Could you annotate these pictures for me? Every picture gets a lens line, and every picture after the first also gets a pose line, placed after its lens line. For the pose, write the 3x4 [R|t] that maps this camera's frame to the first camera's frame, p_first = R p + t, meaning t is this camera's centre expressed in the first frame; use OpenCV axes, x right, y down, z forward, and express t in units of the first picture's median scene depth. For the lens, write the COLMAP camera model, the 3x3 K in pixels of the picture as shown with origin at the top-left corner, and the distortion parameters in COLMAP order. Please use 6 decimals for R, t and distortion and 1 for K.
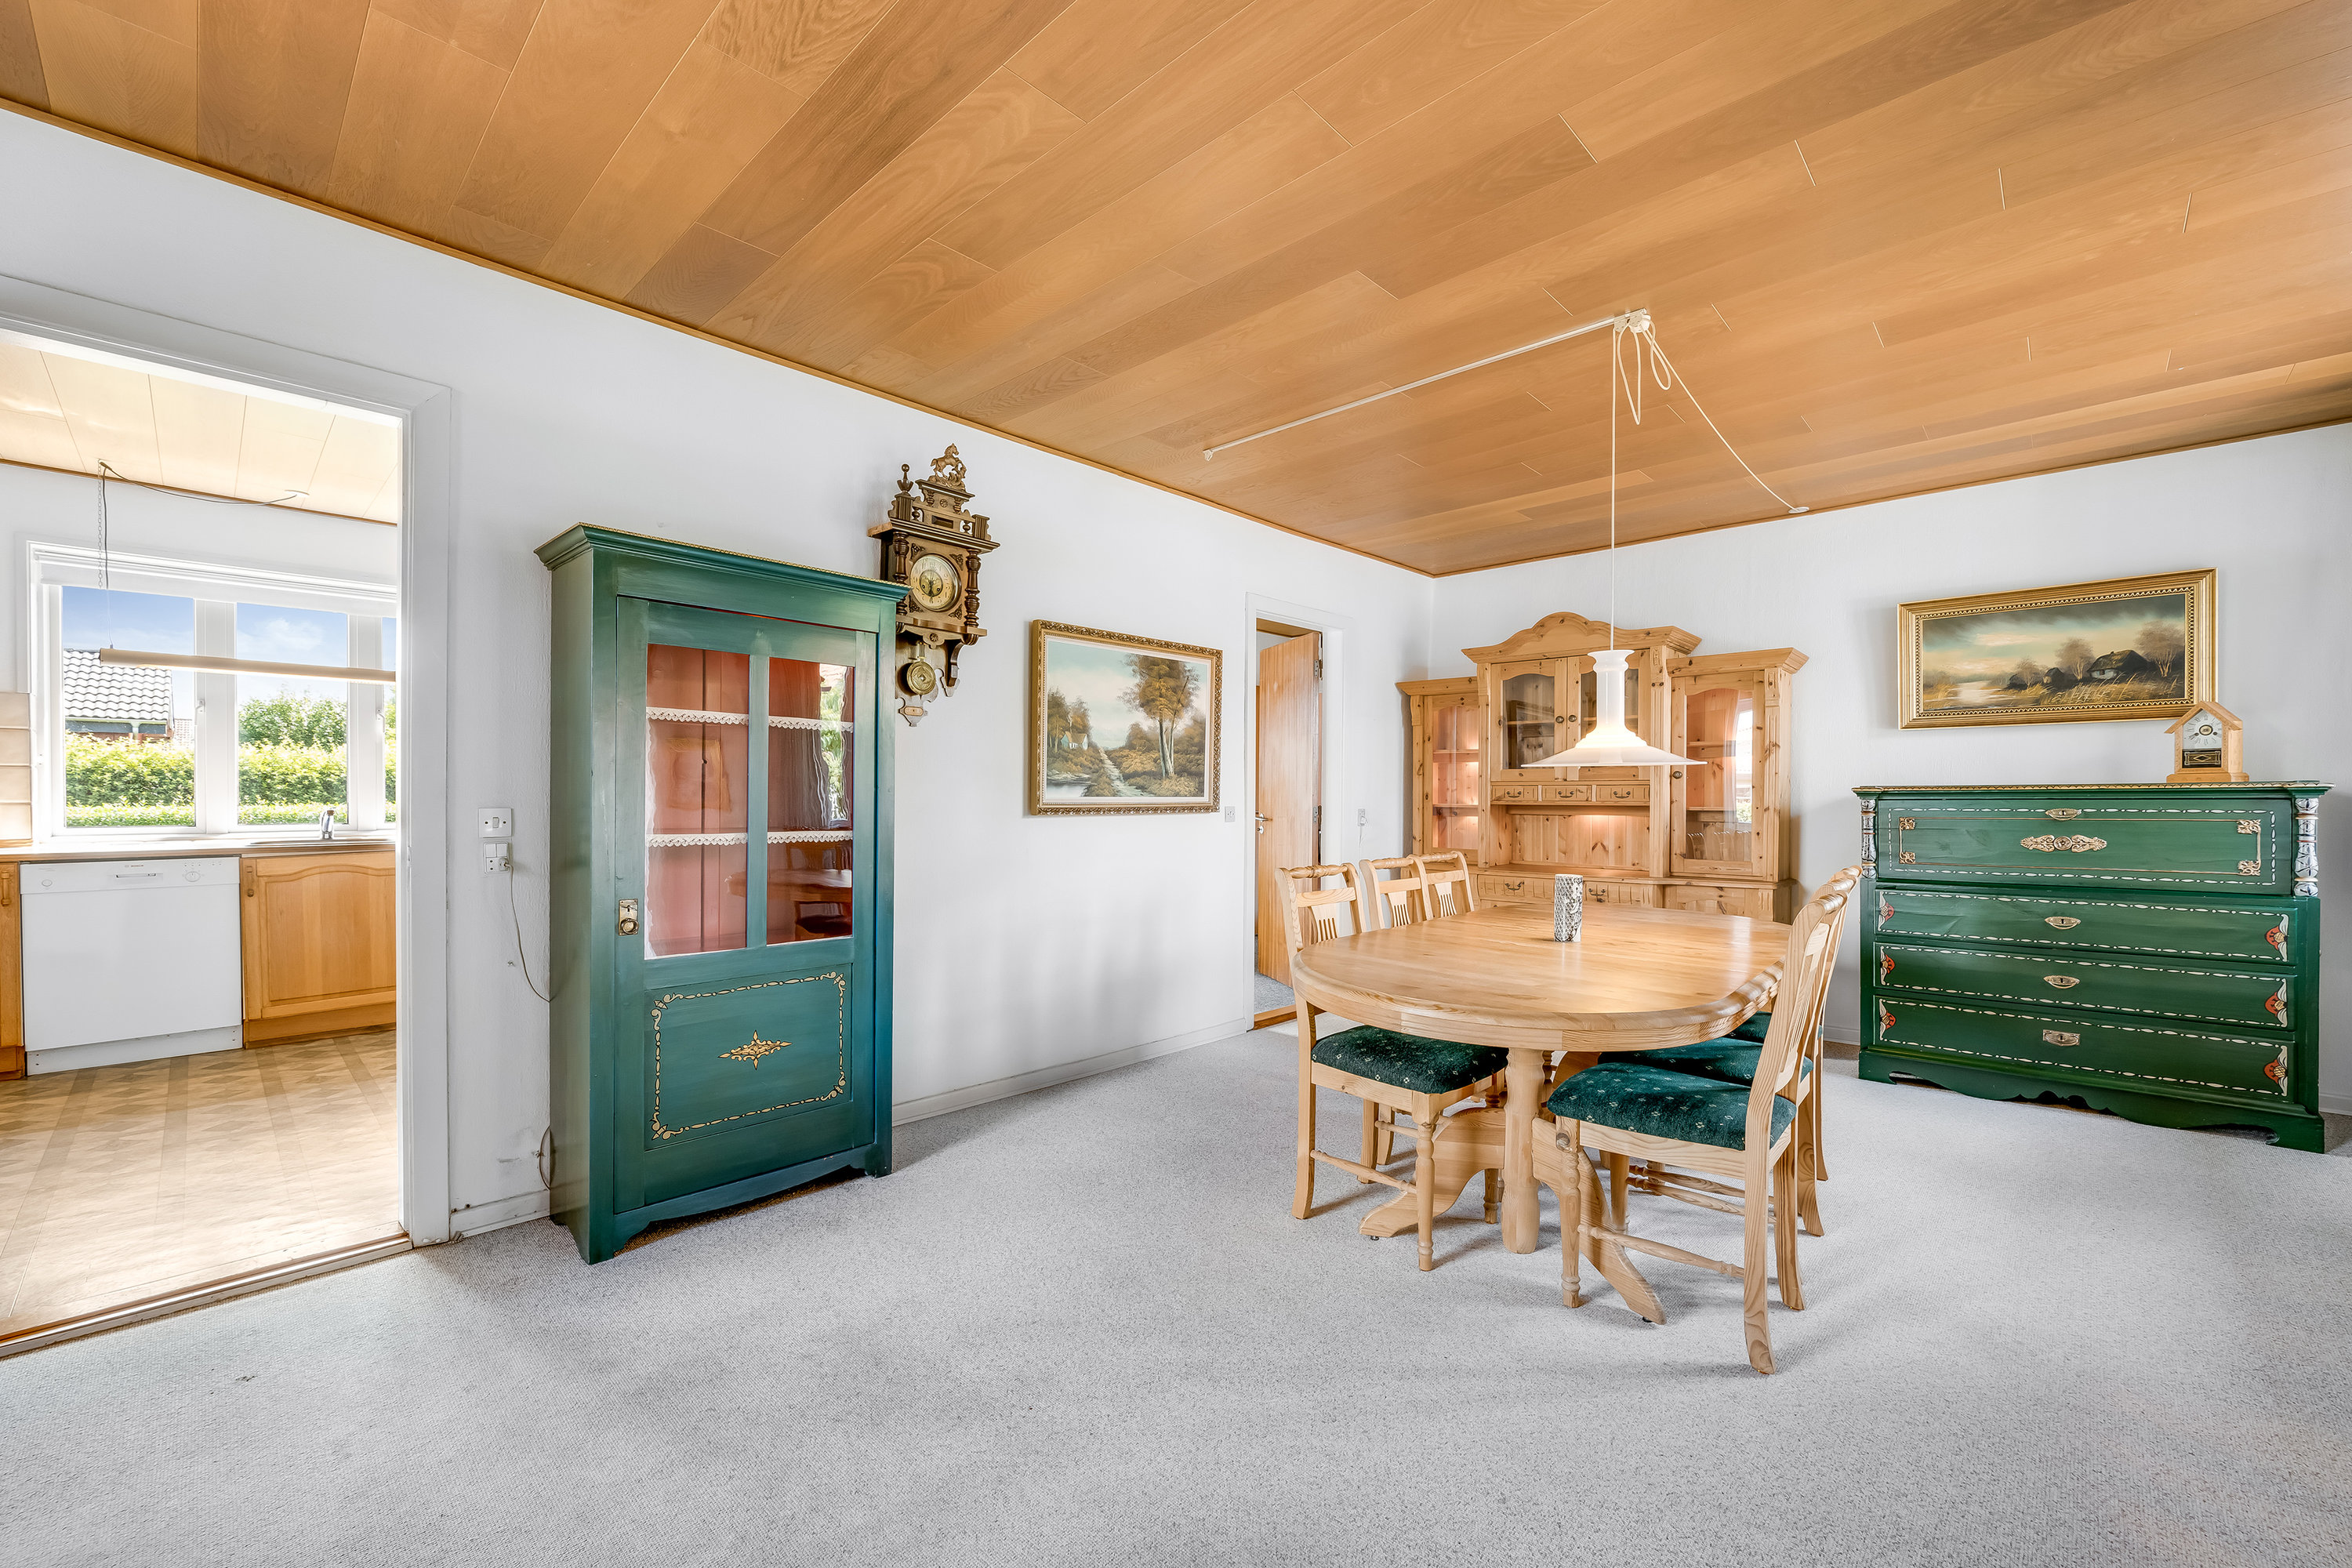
lens RADIAL K [[934.0, 0, 1174.6], [0, 934.0, 789.6], [0, 0, 1]] dist [0.000459, 0.000422]
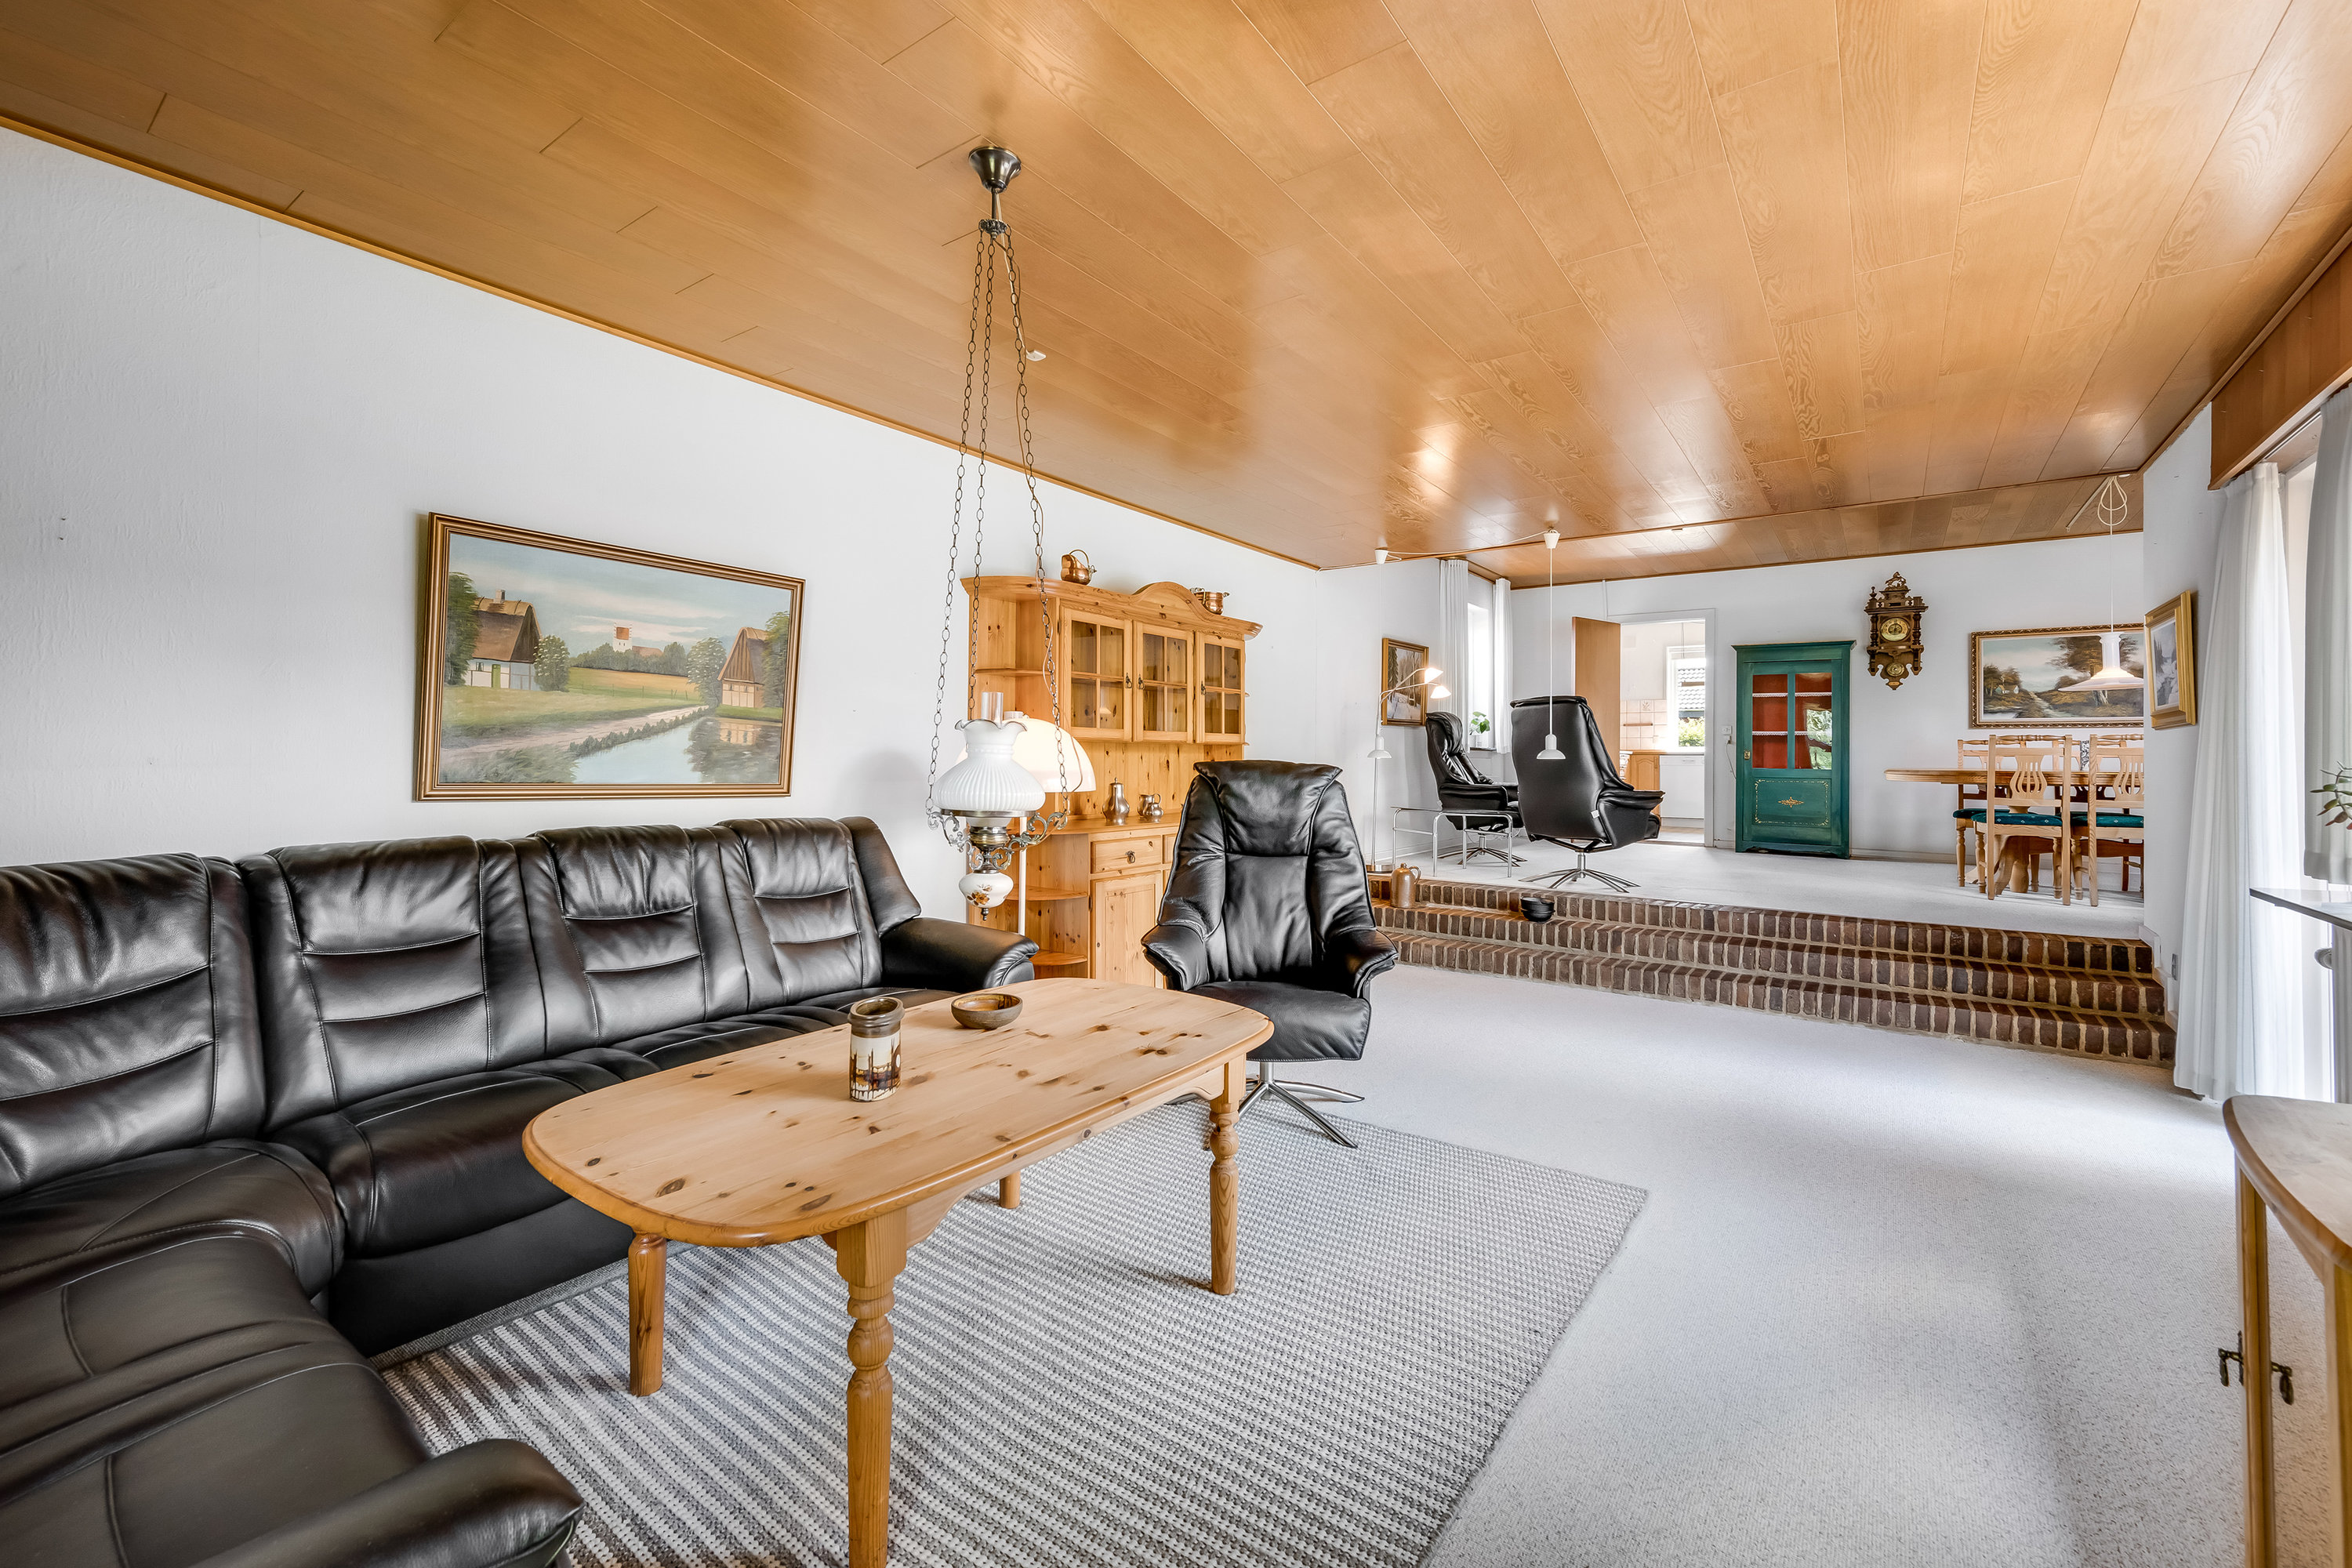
lens RADIAL K [[934.0, 0, 1176.8], [0, 934.0, 761.1], [0, 0, 1]] dist [0.000459, 0.000422]
pose [[0.105240, 0.003518, -0.994441, 1.667551], [0.002629, 0.999989, 0.003816, 0.085557], [0.994443, -0.003016, 0.105230, -0.929225]]
